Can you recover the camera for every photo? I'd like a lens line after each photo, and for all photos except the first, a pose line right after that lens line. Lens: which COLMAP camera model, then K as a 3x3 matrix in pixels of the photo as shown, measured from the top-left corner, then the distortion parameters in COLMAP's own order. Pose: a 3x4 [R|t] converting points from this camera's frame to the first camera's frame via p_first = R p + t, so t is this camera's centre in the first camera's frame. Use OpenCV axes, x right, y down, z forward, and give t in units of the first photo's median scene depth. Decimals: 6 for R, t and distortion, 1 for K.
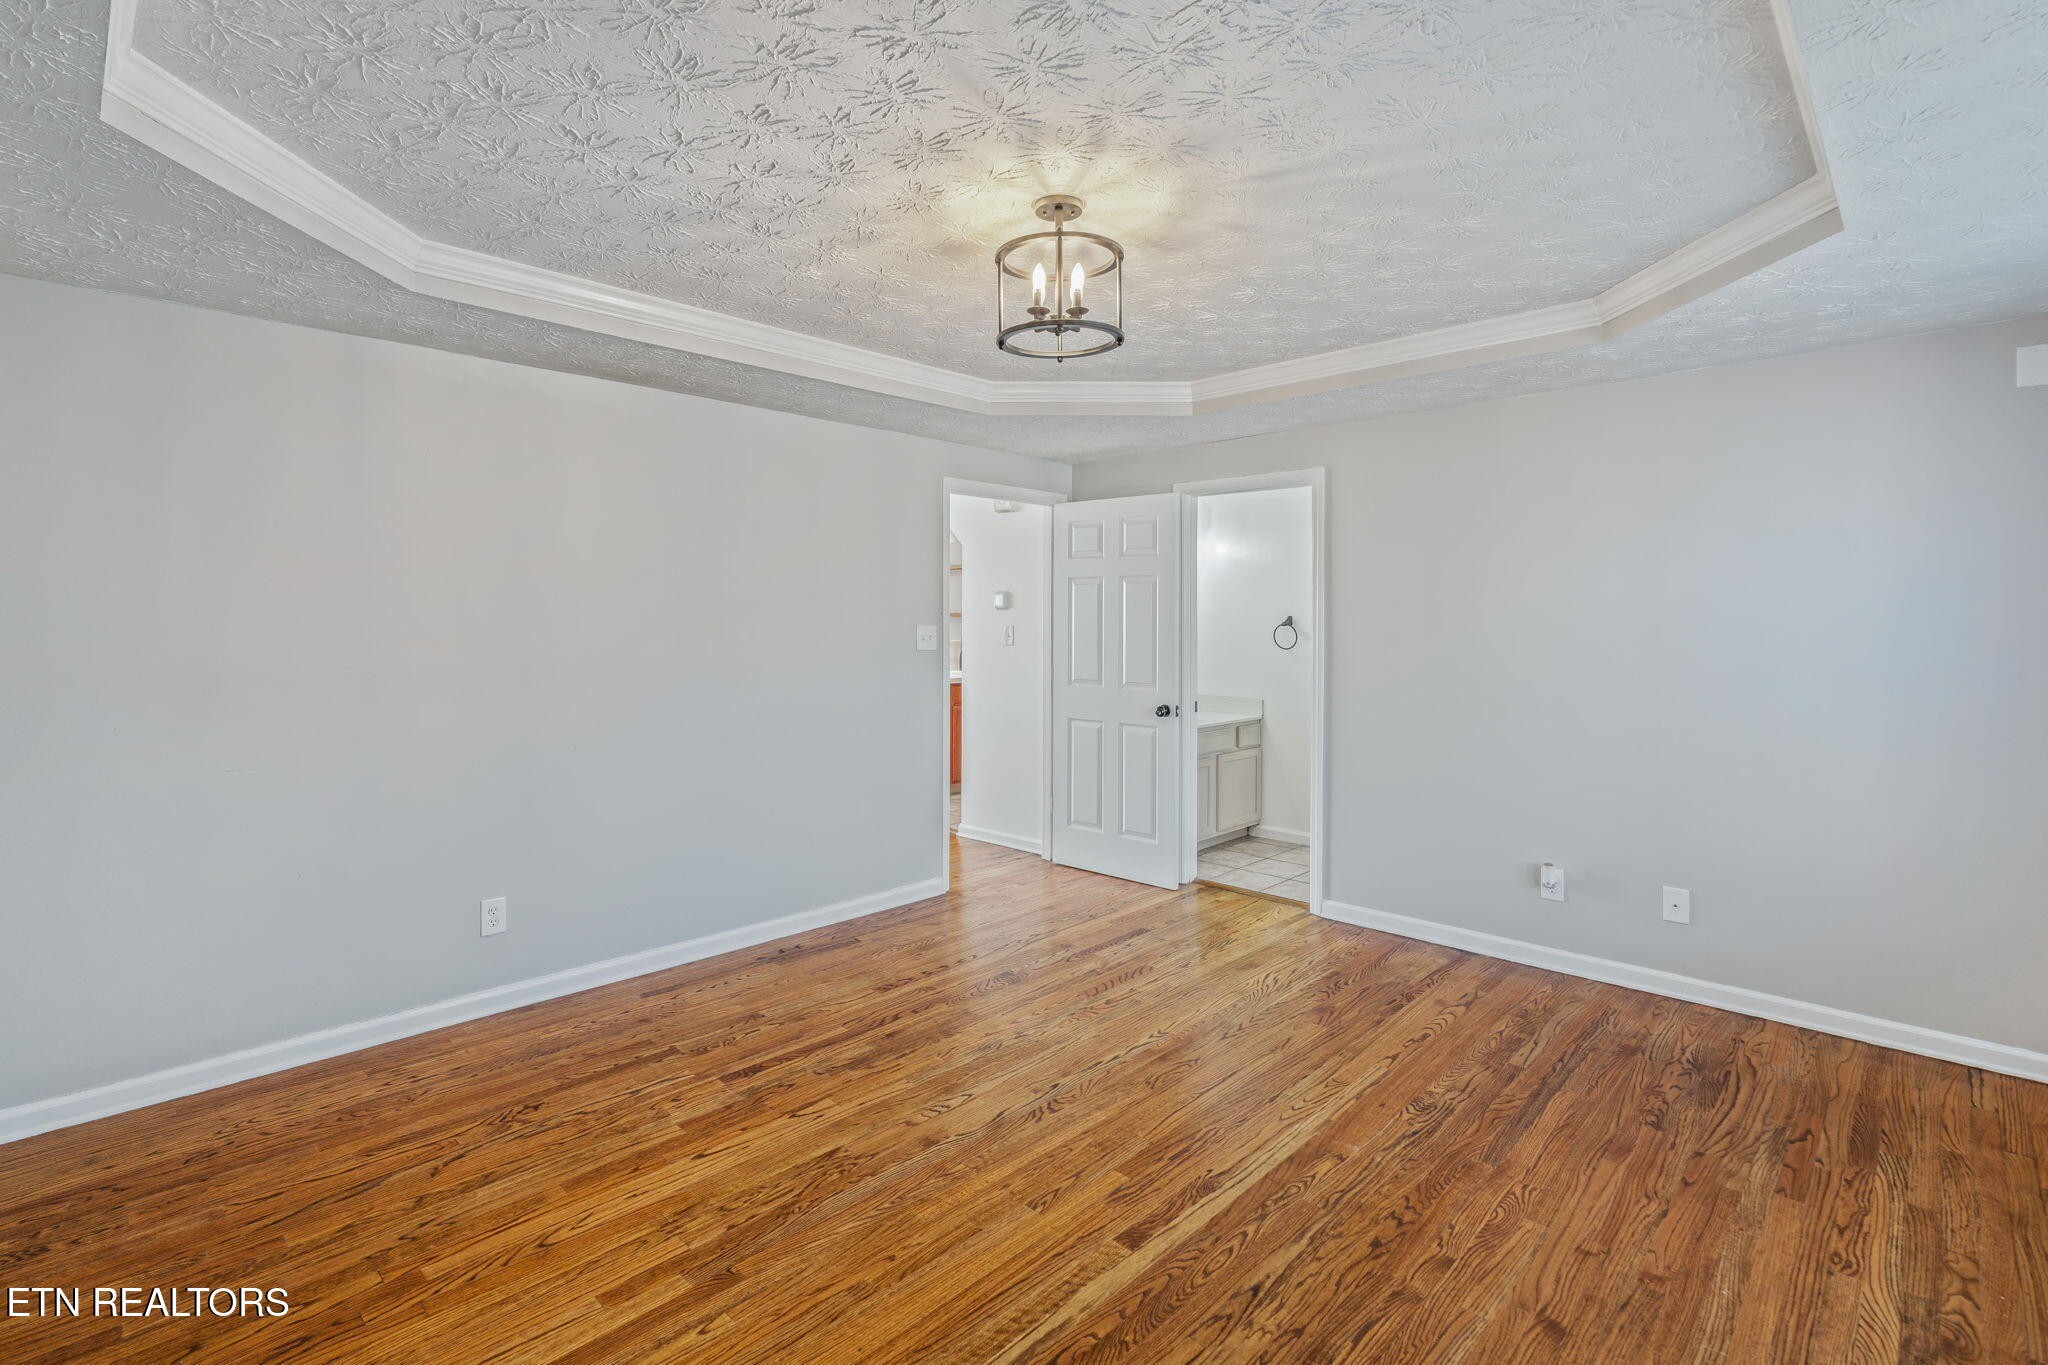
lens RADIAL K [[962.8, 0, 1018.1], [0, 962.8, 677.2], [0, 0, 1]] dist [0.016245, 0.000217]
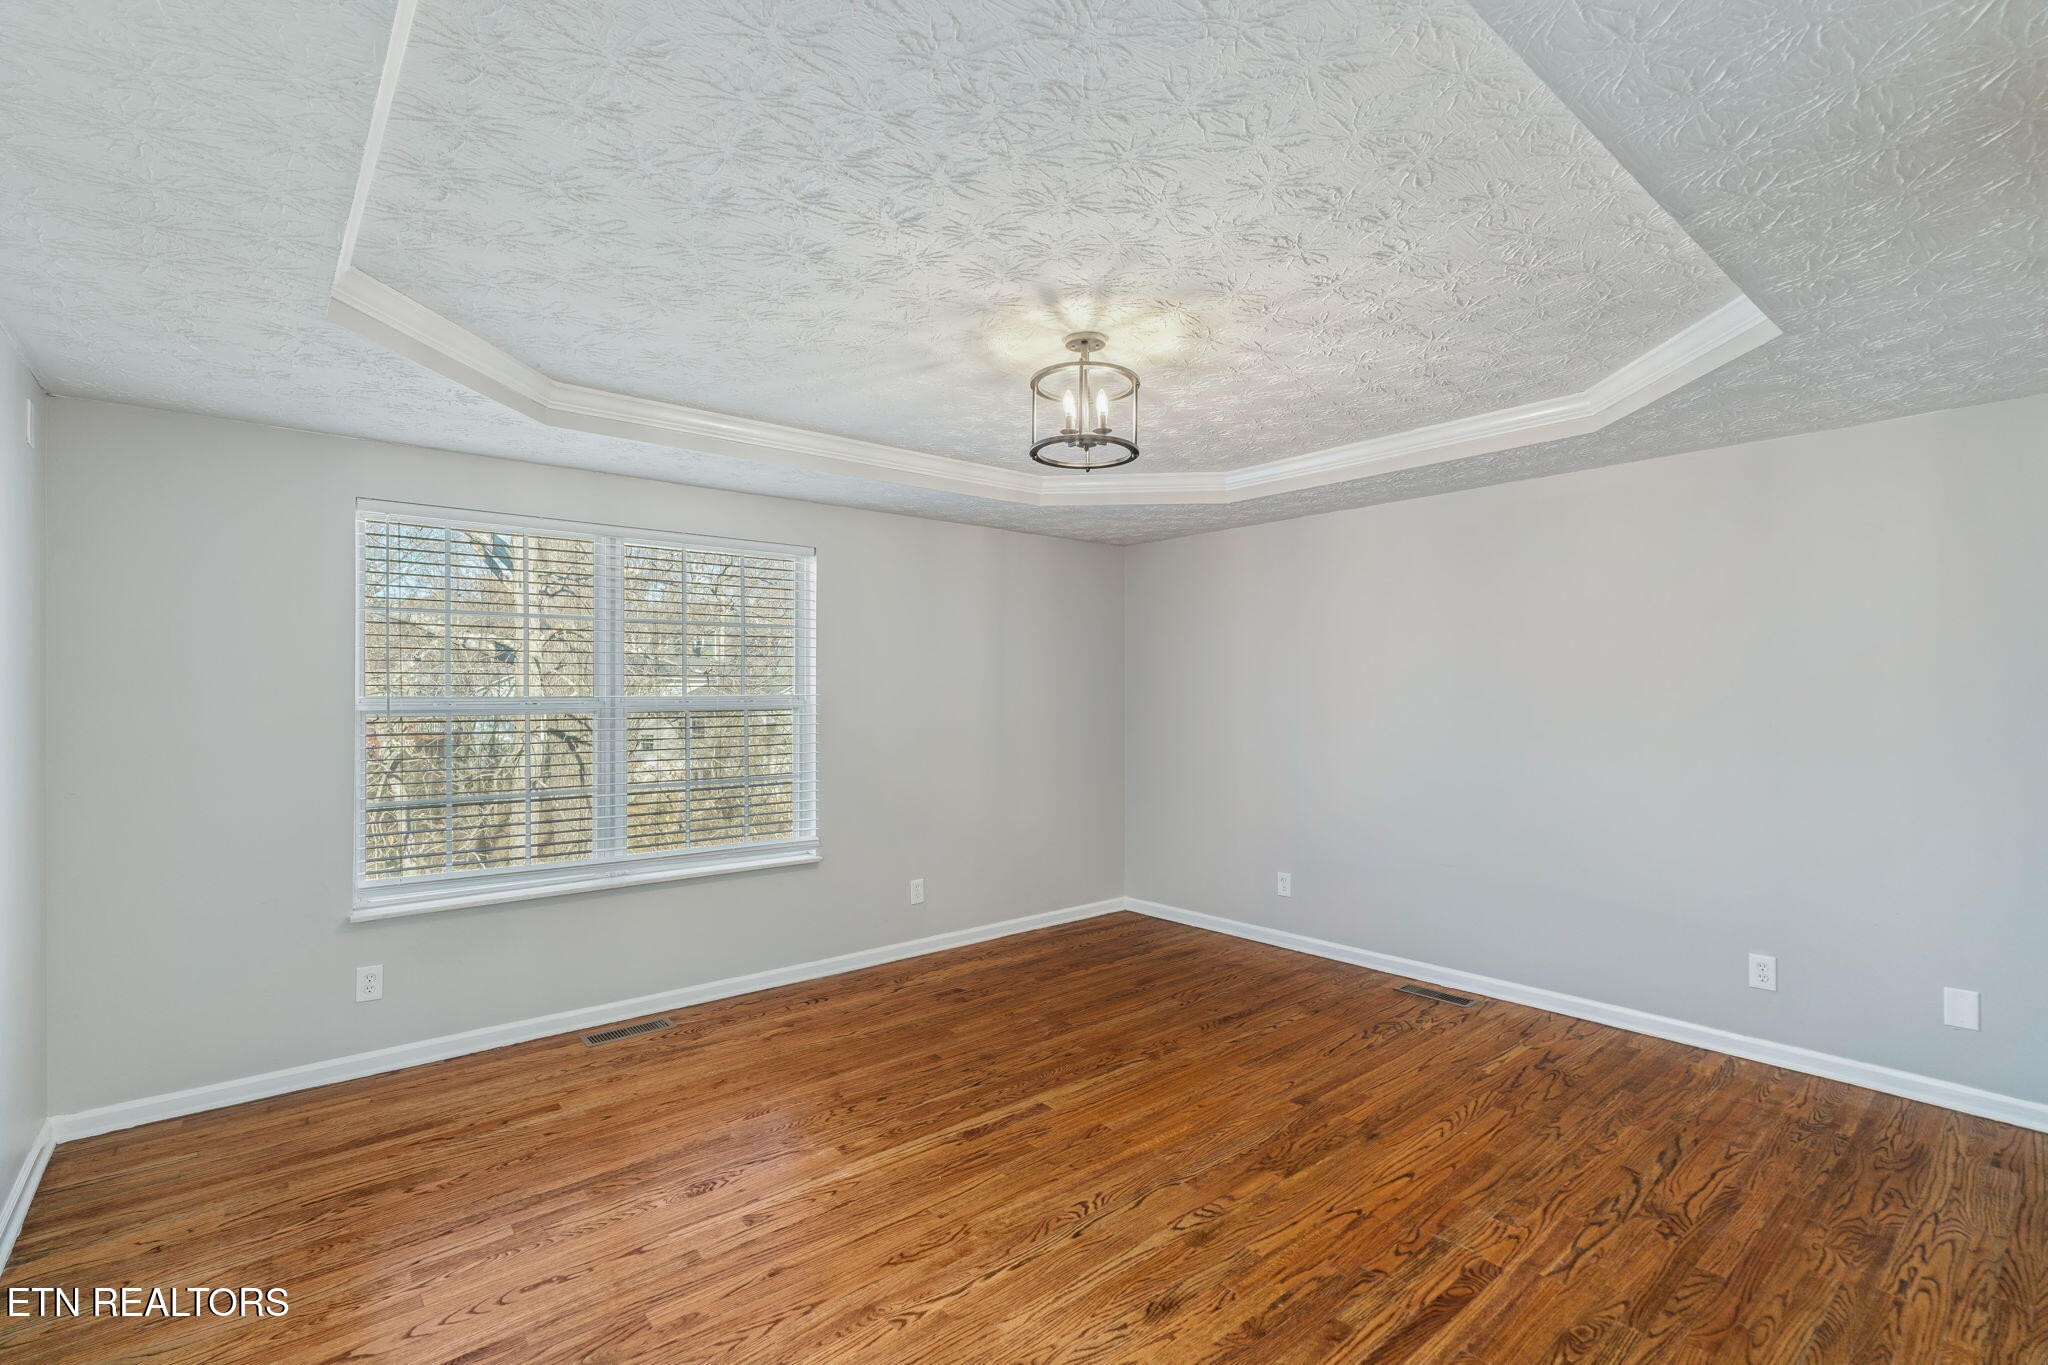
lens RADIAL K [[925.9, 0, 1001.2], [0, 925.9, 674.9], [0, 0, 1]] dist [-0.001415, 0.000042]
pose [[-0.993385, 0.002002, 0.114812, 0.011349], [0.006721, 0.999148, 0.040730, -0.119505], [-0.114633, 0.041232, -0.992552, 2.046898]]
